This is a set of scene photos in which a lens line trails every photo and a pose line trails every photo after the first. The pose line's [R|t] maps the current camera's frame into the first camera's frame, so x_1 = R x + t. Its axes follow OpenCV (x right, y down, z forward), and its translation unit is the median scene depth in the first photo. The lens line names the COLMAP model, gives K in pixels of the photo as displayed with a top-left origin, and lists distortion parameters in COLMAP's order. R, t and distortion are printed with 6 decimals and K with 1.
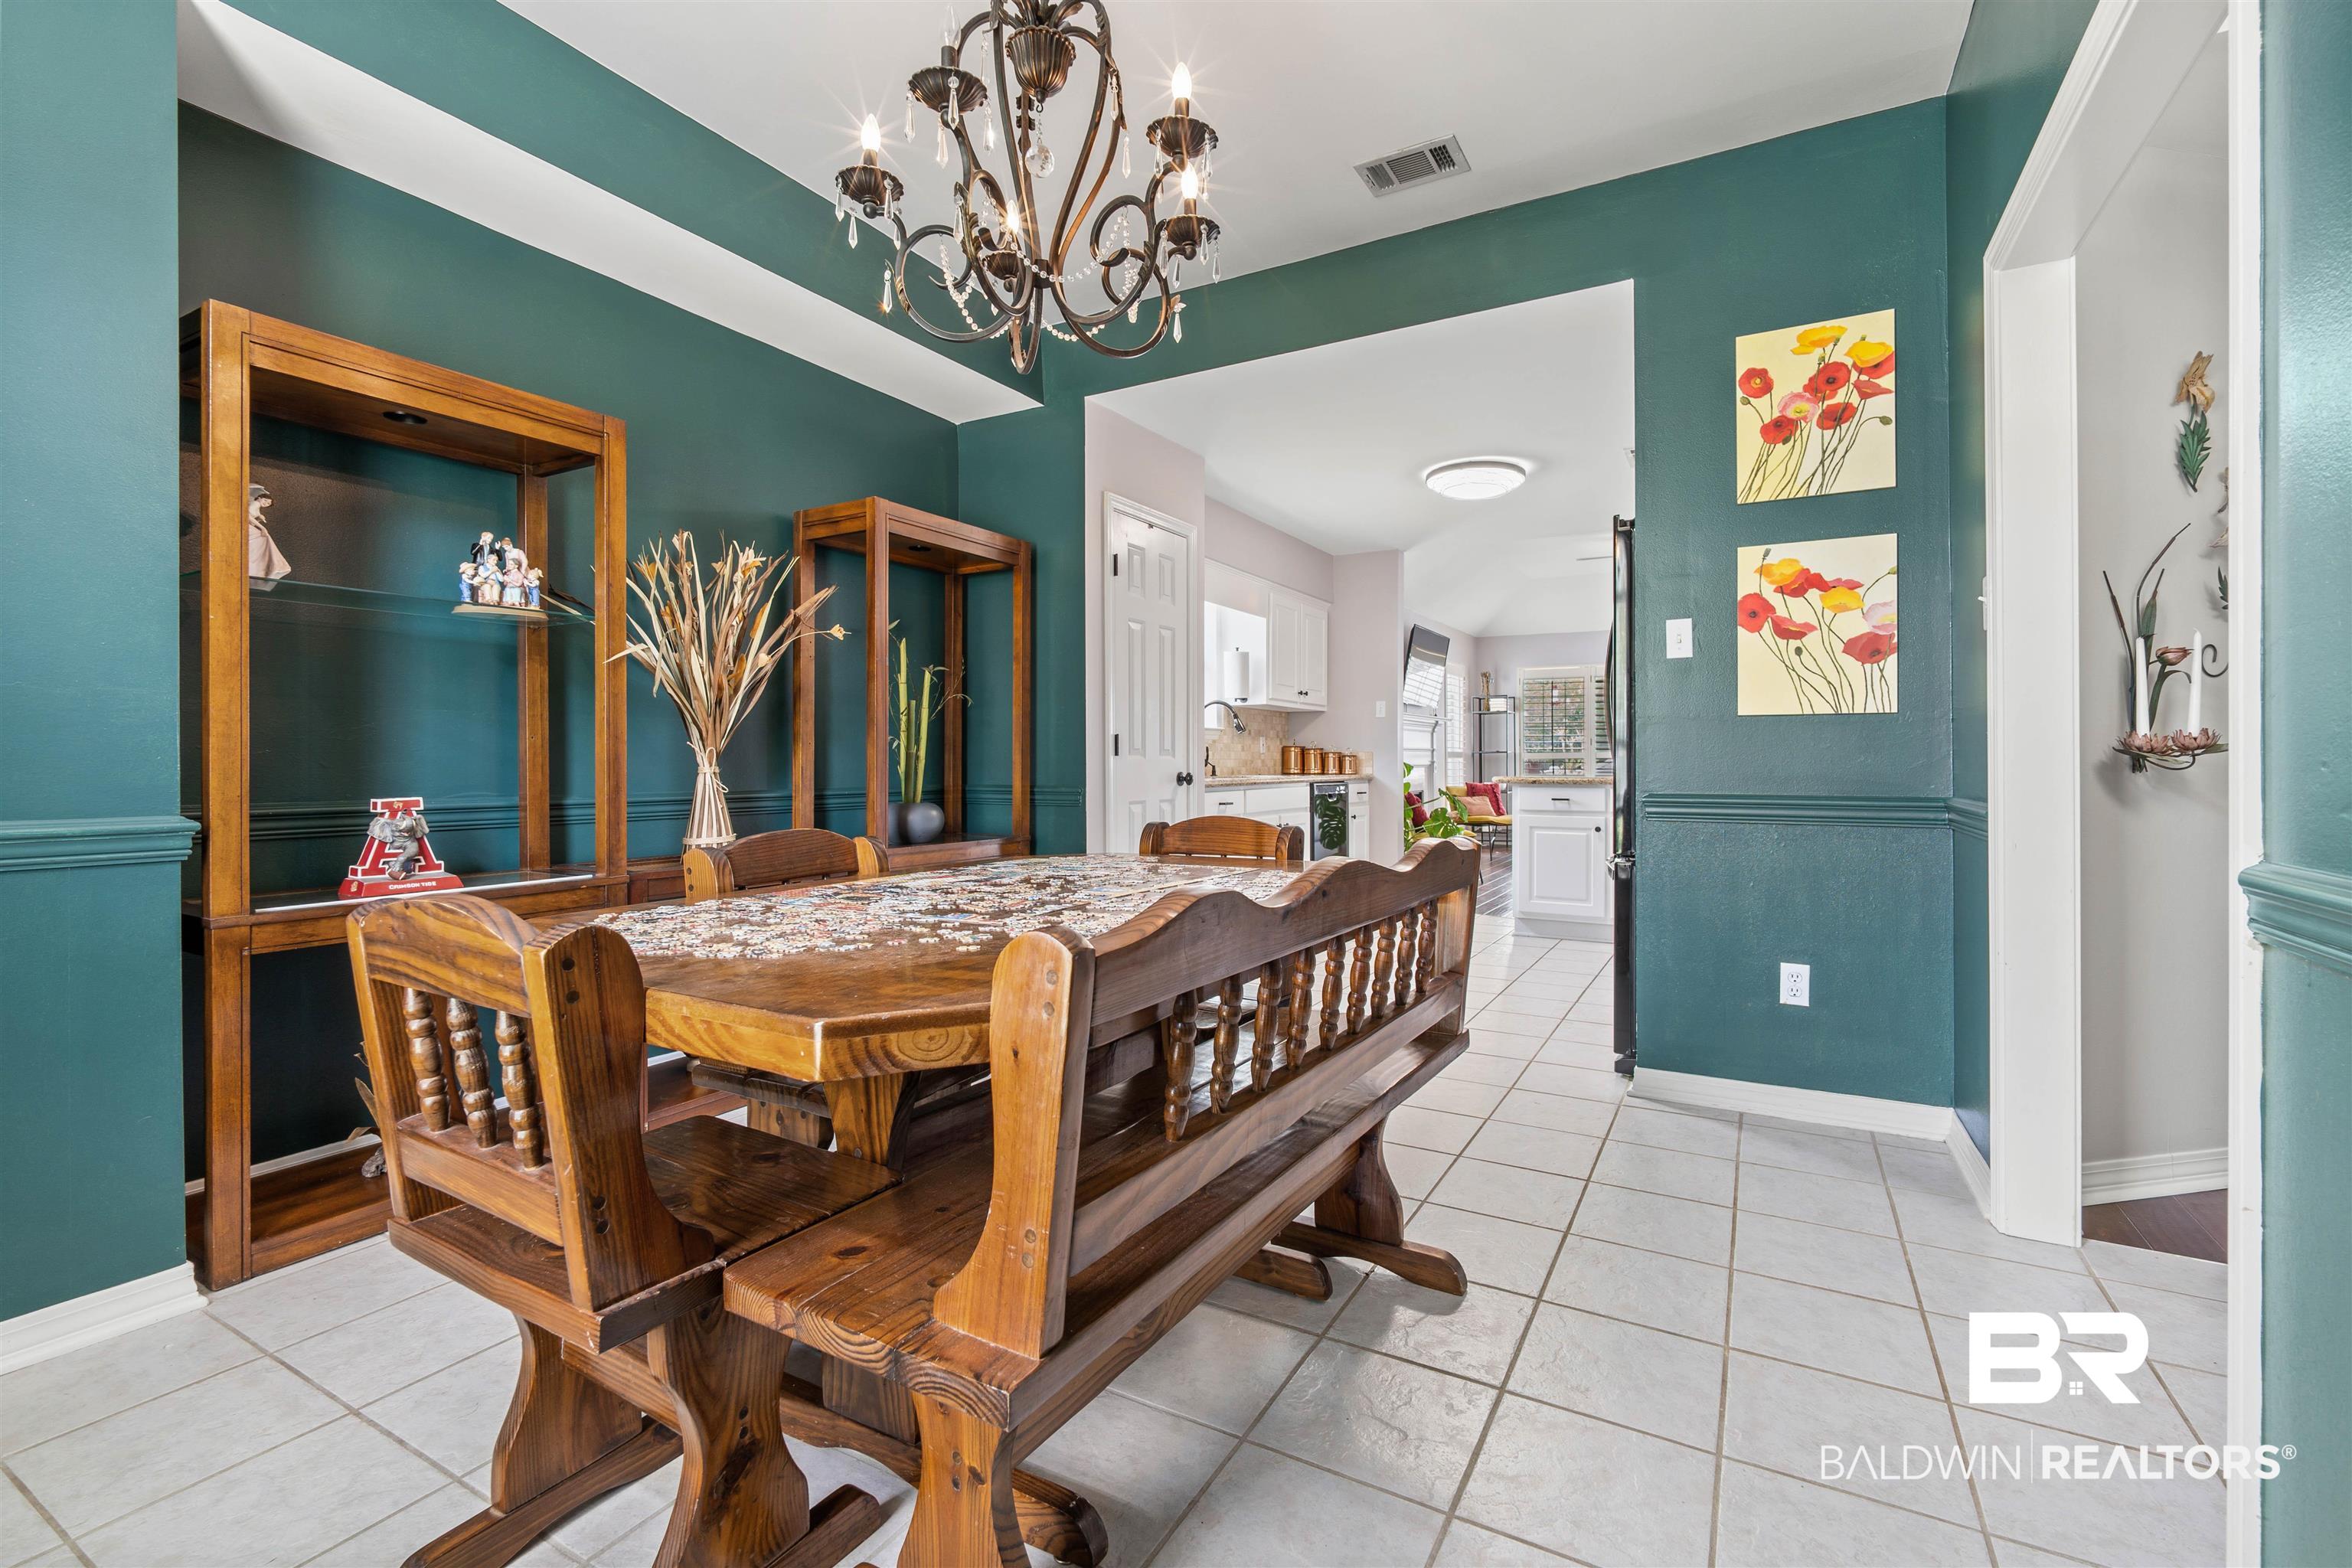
lens RADIAL K [[1032.5, 0, 1185.0], [0, 1032.5, 770.2], [0, 0, 1]] dist [-0.002253, 0.000711]
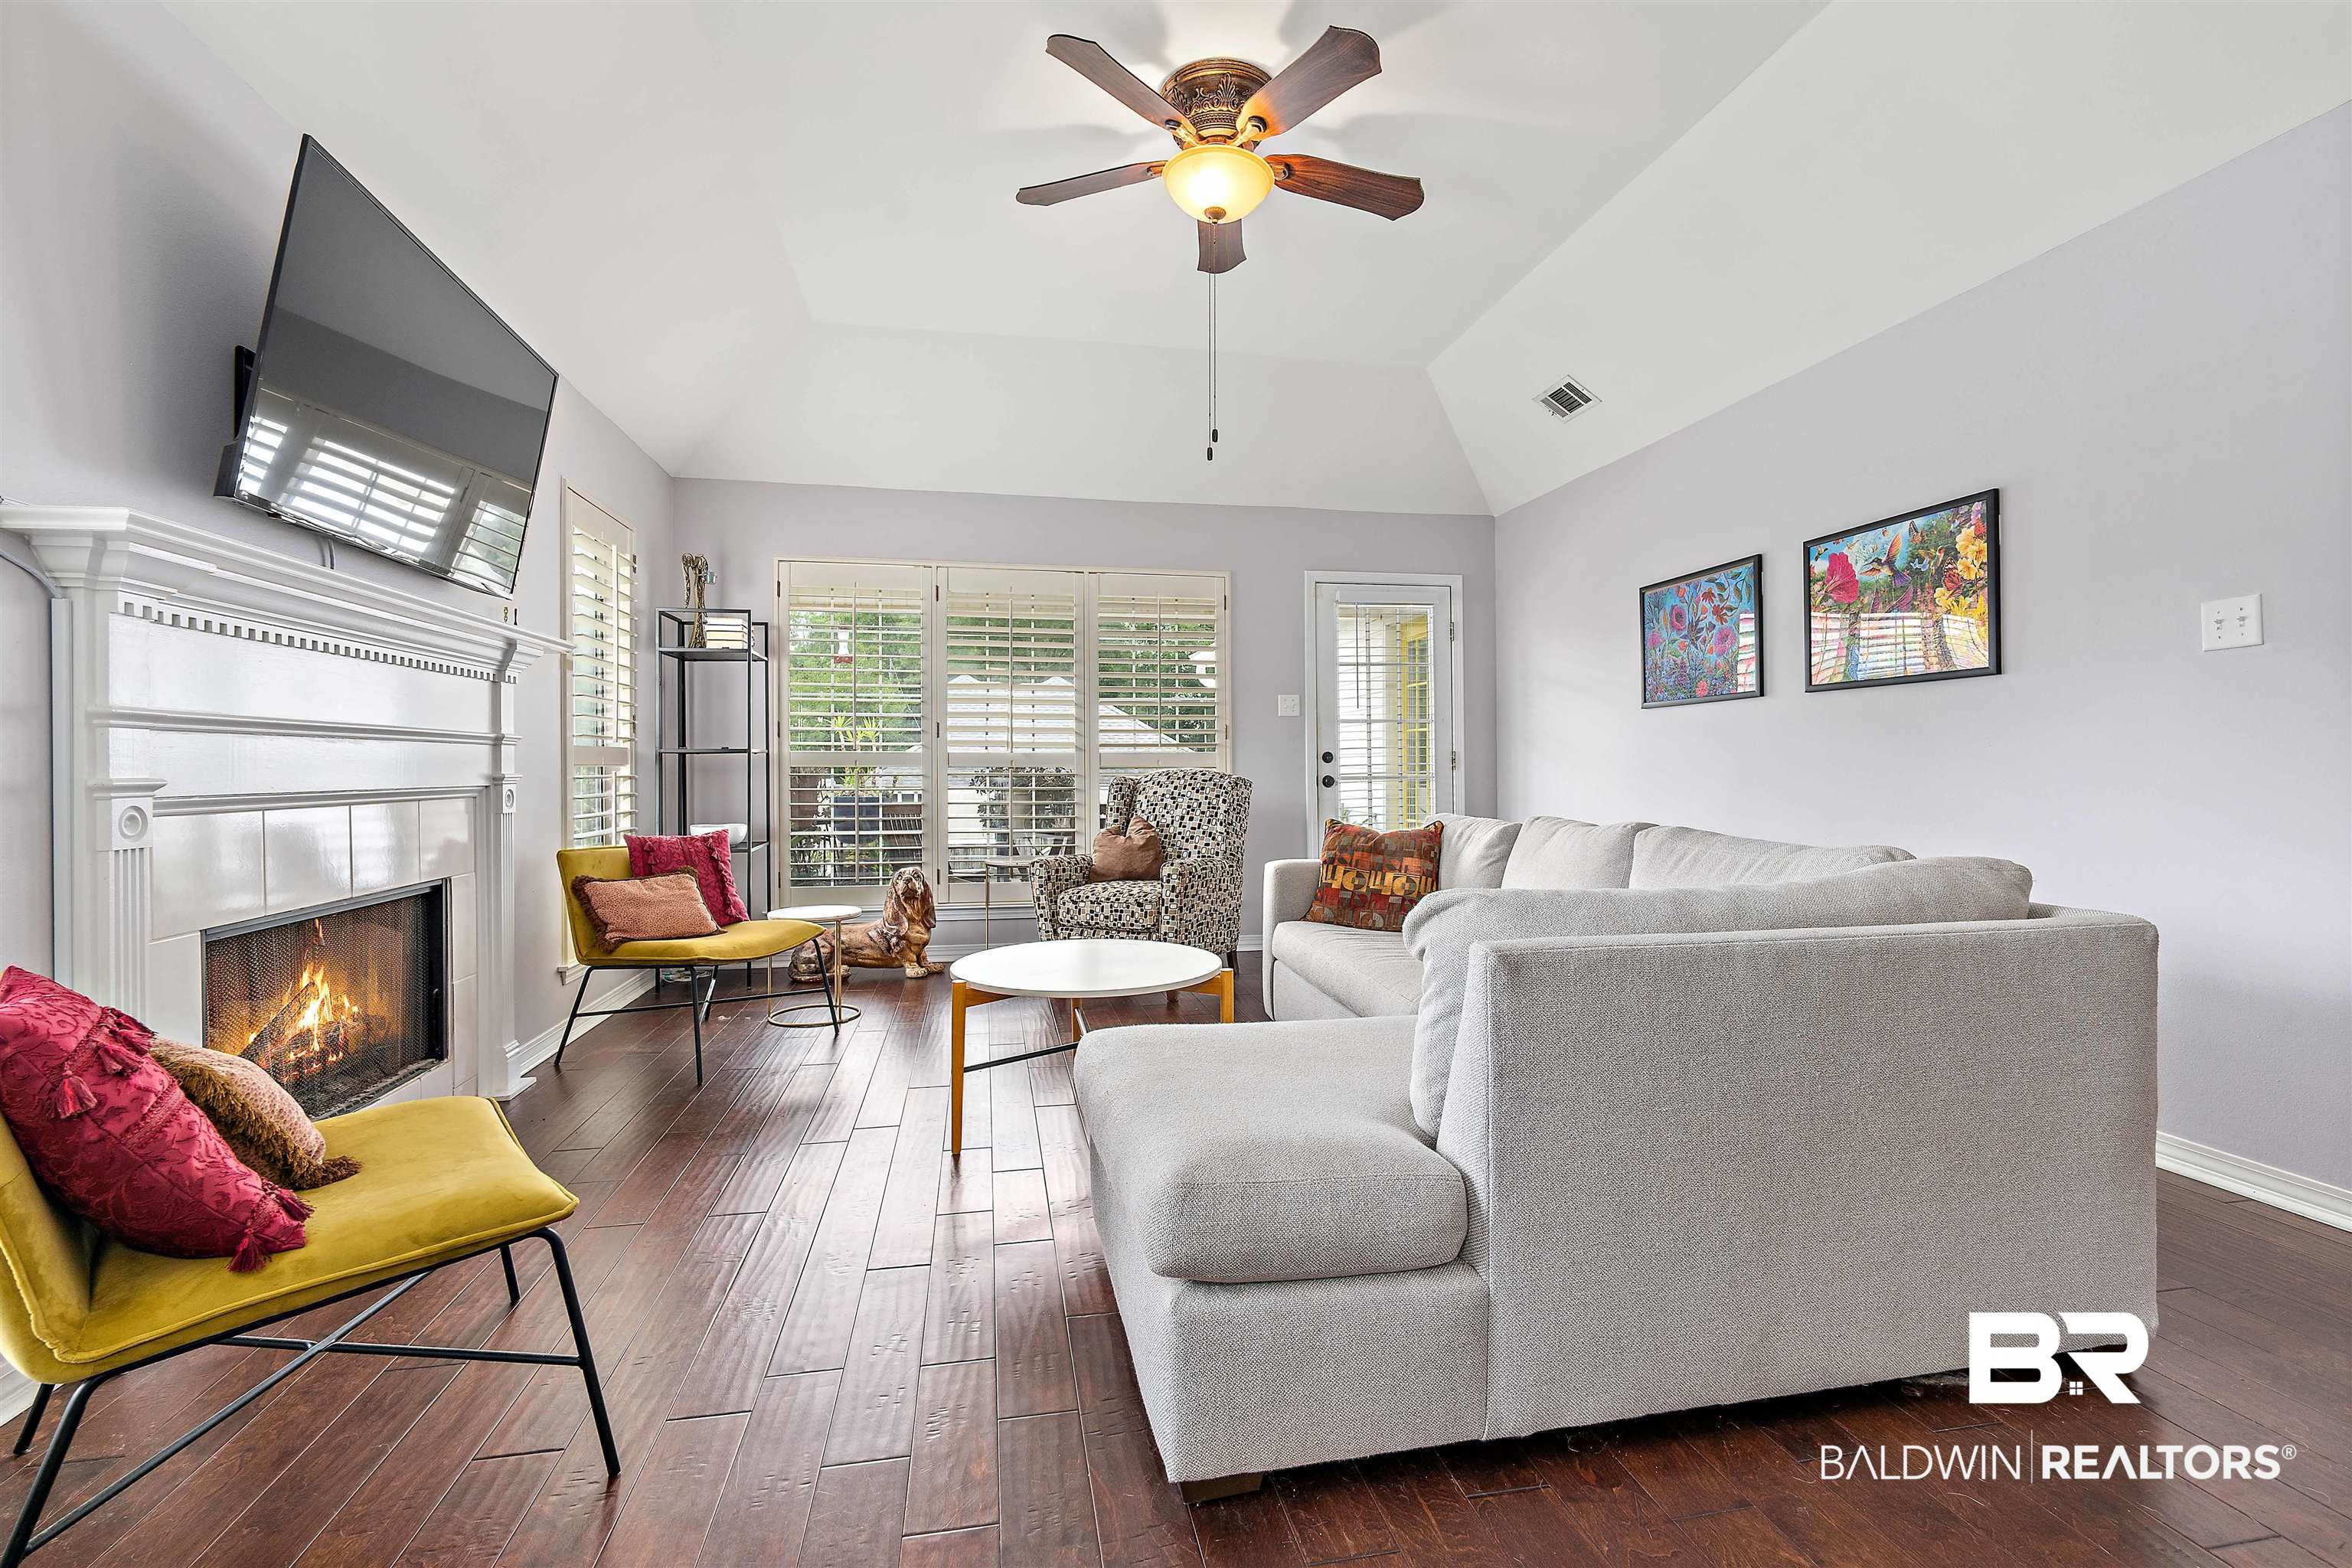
lens RADIAL K [[1032.5, 0, 1185.0], [0, 1032.5, 770.2], [0, 0, 1]] dist [-0.002253, 0.000711]
pose [[0.759946, -0.004546, 0.649971, 0.301637], [0.011853, 0.999906, -0.006864, -0.008737], [-0.649878, 0.012920, 0.759928, 0.979920]]
